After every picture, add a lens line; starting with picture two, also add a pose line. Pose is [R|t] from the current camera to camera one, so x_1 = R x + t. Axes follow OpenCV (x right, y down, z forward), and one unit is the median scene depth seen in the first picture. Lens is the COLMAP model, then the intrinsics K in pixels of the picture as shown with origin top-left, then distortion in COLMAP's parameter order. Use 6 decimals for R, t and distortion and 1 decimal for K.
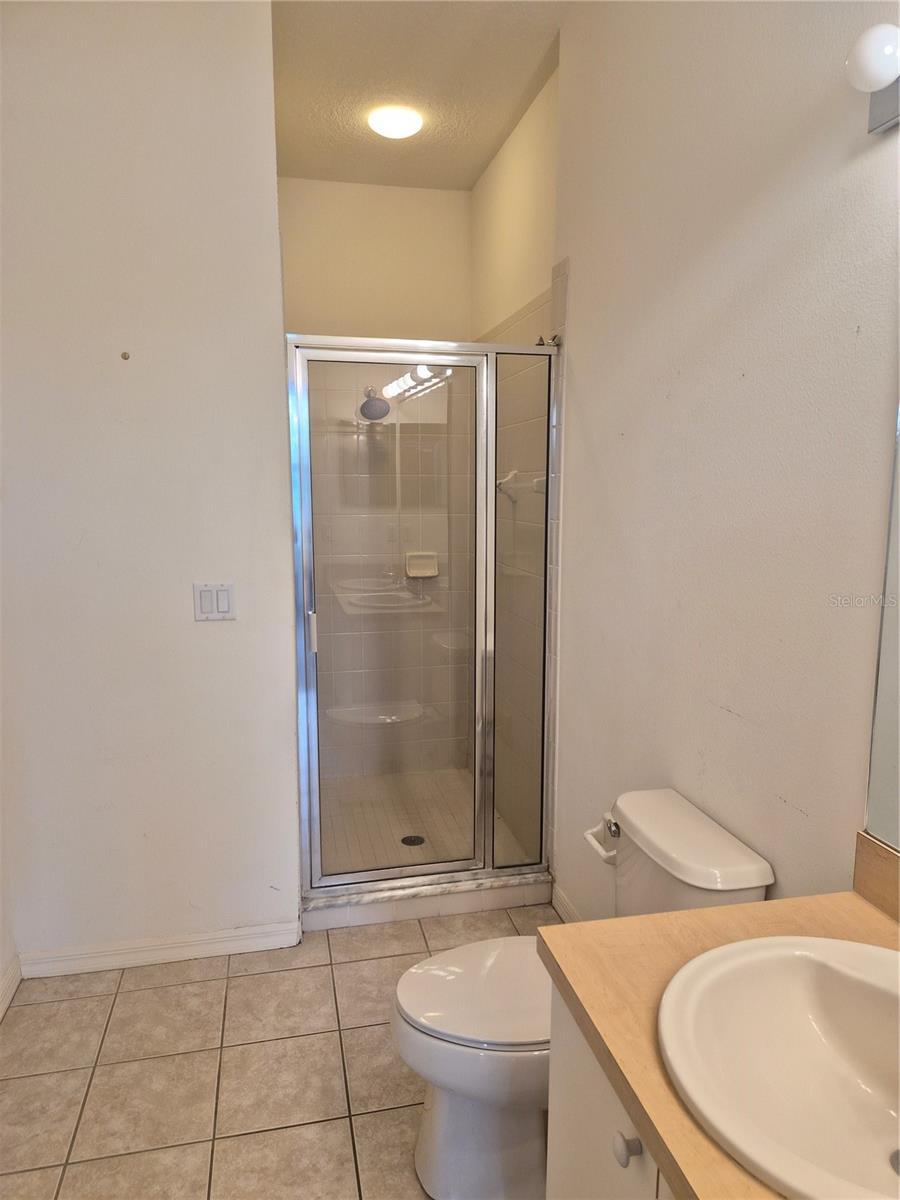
lens RADIAL K [[813.2, 0, 453.8], [0, 813.2, 596.3], [0, 0, 1]] dist [0.063043, -0.059233]
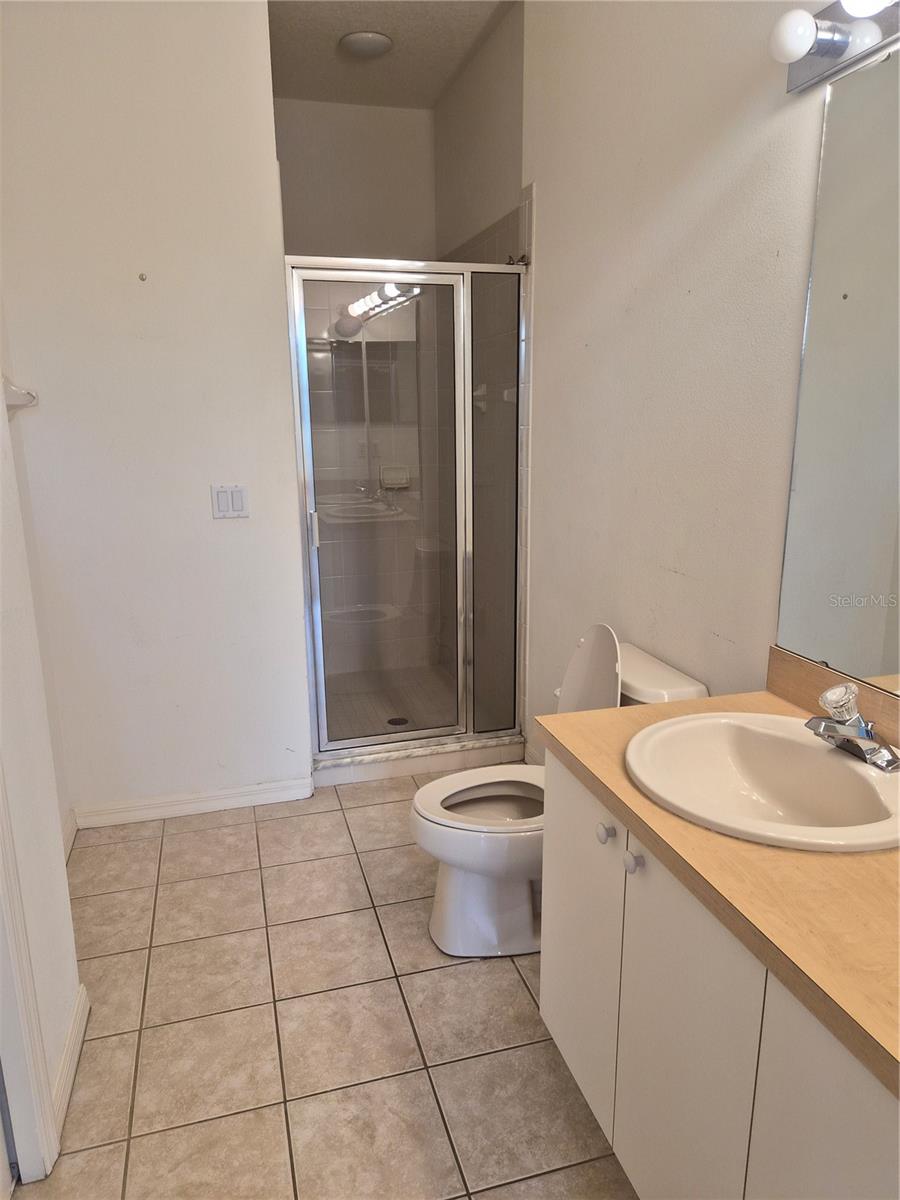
lens RADIAL K [[813.2, 0, 447.1], [0, 813.2, 598.6], [0, 0, 1]] dist [0.063043, -0.059233]
pose [[0.998345, -0.025619, 0.051496, -0.053454], [0.020798, 0.995536, 0.092066, 0.042713], [-0.053625, -0.090842, 0.994420, -0.154898]]
